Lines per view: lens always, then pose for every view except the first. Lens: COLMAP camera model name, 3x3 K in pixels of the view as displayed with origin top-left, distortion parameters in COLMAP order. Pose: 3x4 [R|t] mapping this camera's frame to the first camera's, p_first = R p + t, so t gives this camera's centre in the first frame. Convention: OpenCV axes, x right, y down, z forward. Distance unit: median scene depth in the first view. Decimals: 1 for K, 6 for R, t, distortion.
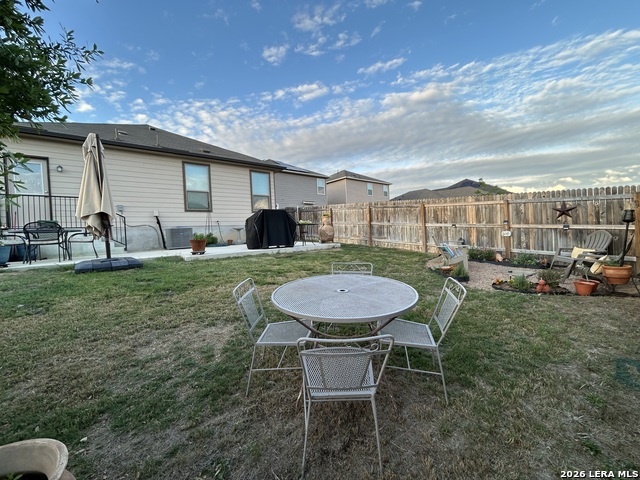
lens RADIAL K [[263.4, 0, 318.7], [0, 263.4, 240.1], [0, 0, 1]] dist [0.002192, 0.000707]
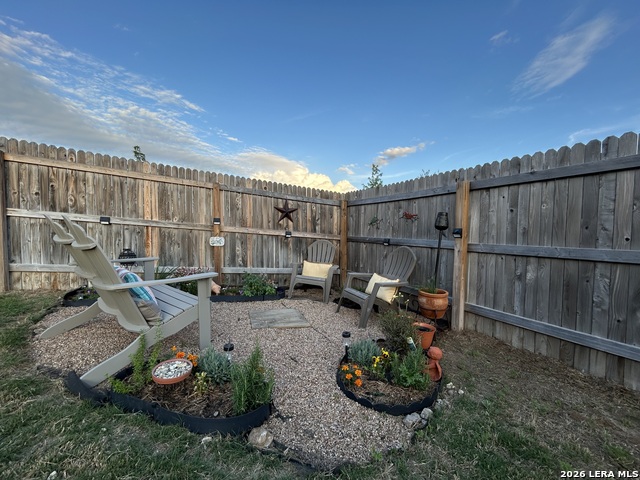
lens RADIAL K [[263.4, 0, 318.7], [0, 263.4, 240.1], [0, 0, 1]] dist [0.002192, 0.000707]
pose [[0.238171, 0.022945, 0.970952, 0.133934], [0.003259, 0.999696, -0.024424, -0.008106], [-0.971218, 0.008981, 0.238024, 0.419077]]
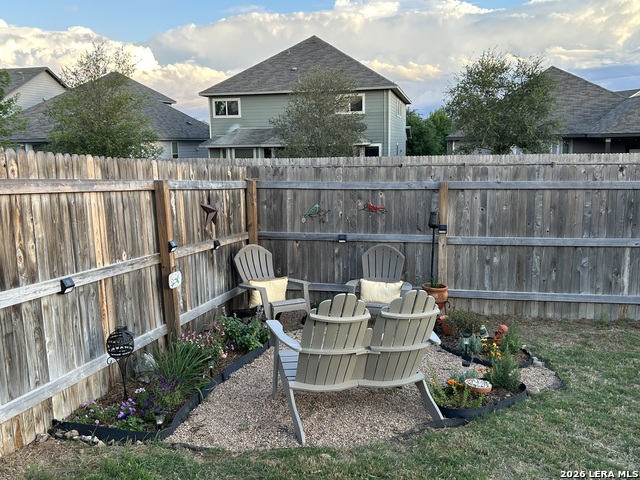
lens RADIAL K [[590.0, 0, 320.0], [0, 590.0, 240.0], [0, 0, 1]] dist [0.020783, -0.009552]
pose [[-0.624709, -0.067950, 0.777896, 0.004441], [0.067976, 0.987692, 0.140865, -0.109683], [-0.777893, 0.140878, -0.612401, 0.847575]]
